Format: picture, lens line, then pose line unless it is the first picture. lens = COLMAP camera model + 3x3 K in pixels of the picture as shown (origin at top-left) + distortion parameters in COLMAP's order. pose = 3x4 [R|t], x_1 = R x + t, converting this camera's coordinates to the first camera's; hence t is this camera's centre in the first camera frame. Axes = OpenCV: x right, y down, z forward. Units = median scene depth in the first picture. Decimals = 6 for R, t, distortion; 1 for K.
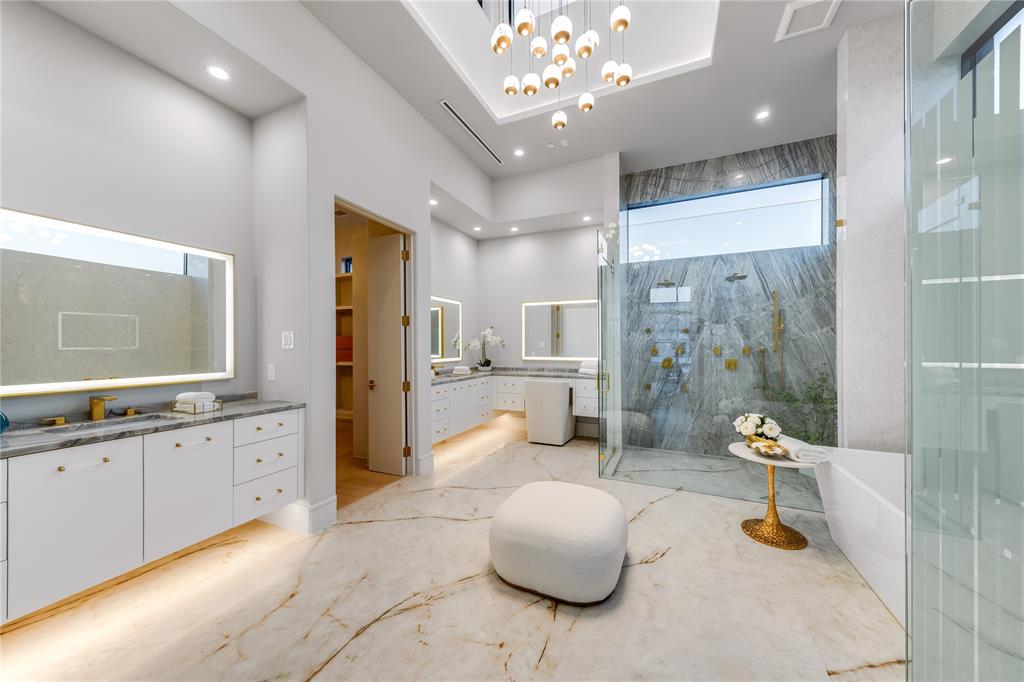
lens RADIAL K [[351.9, 0, 512.4], [0, 351.9, 345.2], [0, 0, 1]] dist [0.001502, -0.000037]
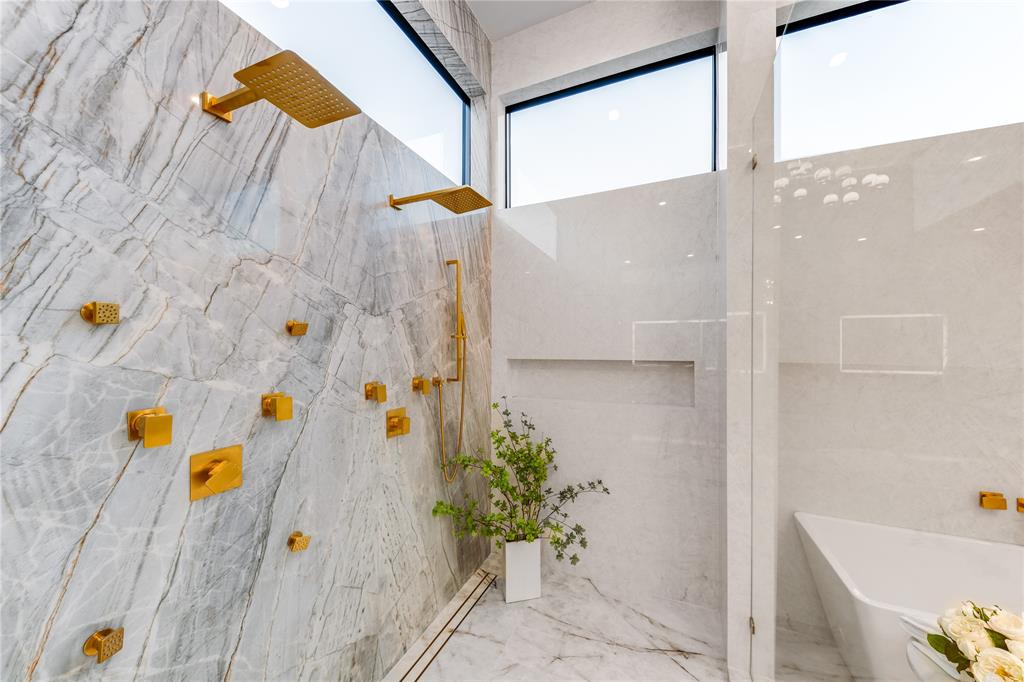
lens RADIAL K [[351.9, 0, 513.9], [0, 351.9, 349.6], [0, 0, 1]] dist [0.001502, -0.000037]
pose [[-0.005160, -0.002595, 0.999983, 0.236301], [-0.002505, 0.999994, 0.002582, -0.028579], [-0.999984, -0.002492, -0.005167, 0.883407]]
